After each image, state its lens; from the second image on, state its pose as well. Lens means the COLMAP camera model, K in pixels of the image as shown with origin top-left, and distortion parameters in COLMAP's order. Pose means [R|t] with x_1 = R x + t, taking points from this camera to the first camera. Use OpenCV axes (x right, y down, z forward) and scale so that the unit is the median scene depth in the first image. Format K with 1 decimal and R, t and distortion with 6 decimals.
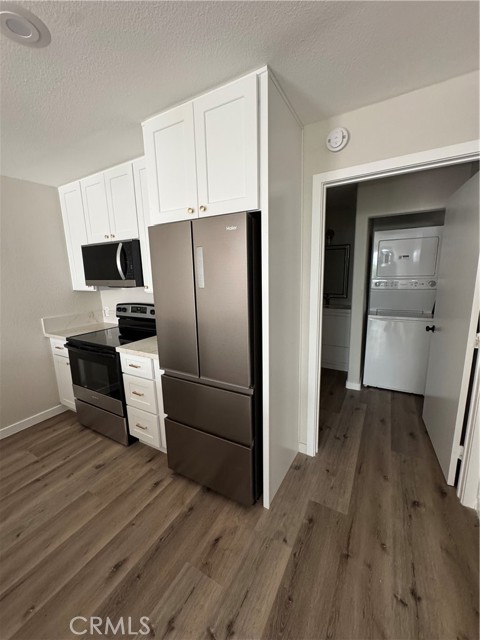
lens RADIAL K [[257.7, 0, 238.5], [0, 257.7, 321.2], [0, 0, 1]] dist [0.003339, -0.000401]
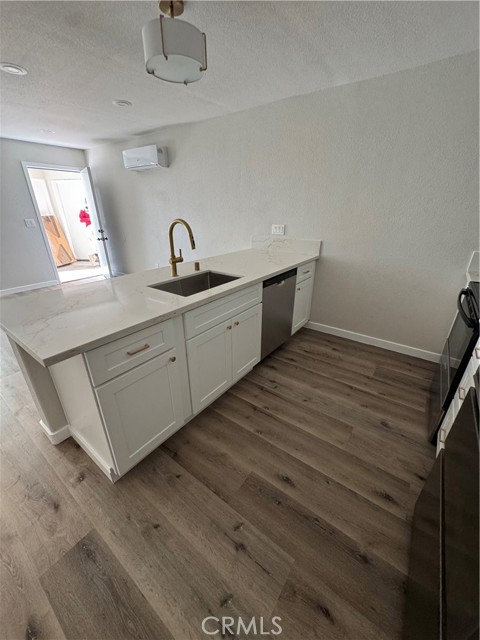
lens RADIAL K [[257.7, 0, 237.6], [0, 257.7, 320.9], [0, 0, 1]] dist [0.003339, -0.000401]
pose [[-0.114010, 0.429988, -0.895607, 0.172237], [-0.181713, 0.877252, 0.444308, -0.053785], [0.976720, 0.213399, -0.021881, 0.500892]]
